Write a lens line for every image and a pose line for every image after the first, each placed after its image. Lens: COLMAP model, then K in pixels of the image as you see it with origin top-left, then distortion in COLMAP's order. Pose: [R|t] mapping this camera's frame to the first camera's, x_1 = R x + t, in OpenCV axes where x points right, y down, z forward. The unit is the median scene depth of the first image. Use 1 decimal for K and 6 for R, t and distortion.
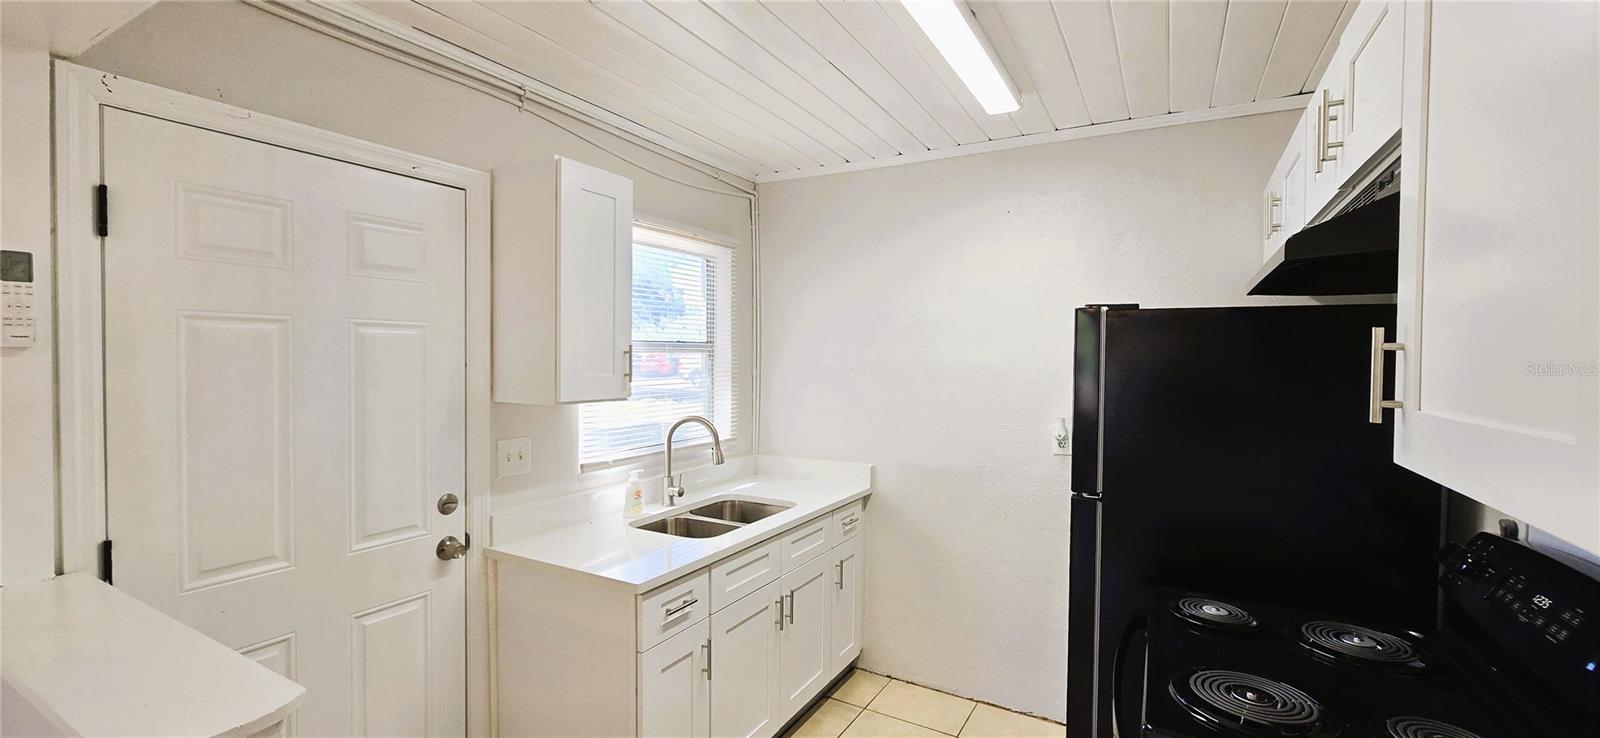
lens RADIAL K [[651.6, 0, 800.0], [0, 651.6, 369.0], [0, 0, 1]] dist [-0.000125, -0.000005]
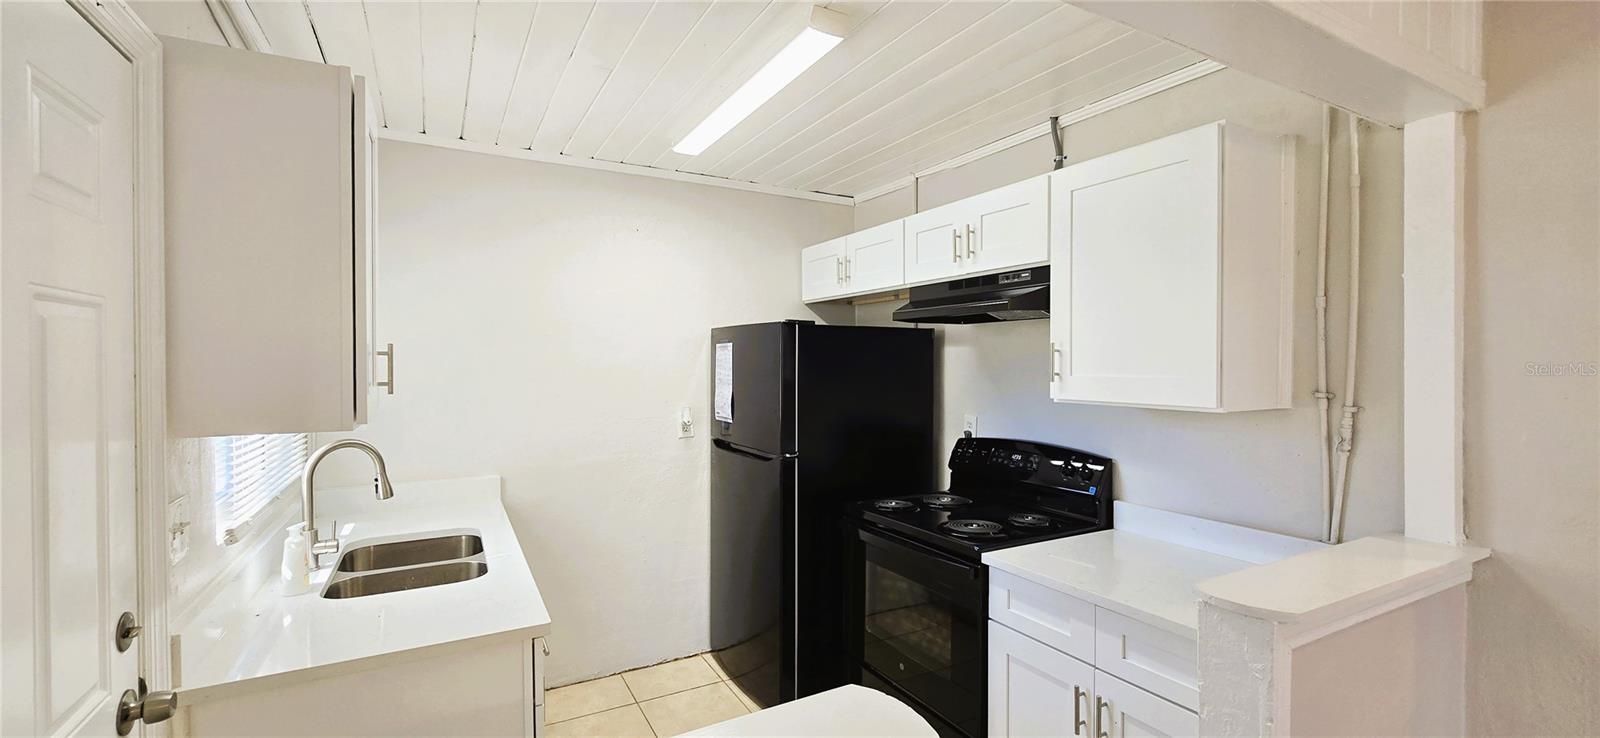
lens RADIAL K [[660.4, 0, 800.0], [0, 660.4, 369.0], [0, 0, 1]] dist [-0.001390, -0.000105]
pose [[0.519208, -0.020520, 0.854402, -0.617211], [0.024872, 0.999651, 0.008894, -0.003254], [-0.854286, 0.016633, 0.519537, 0.191498]]
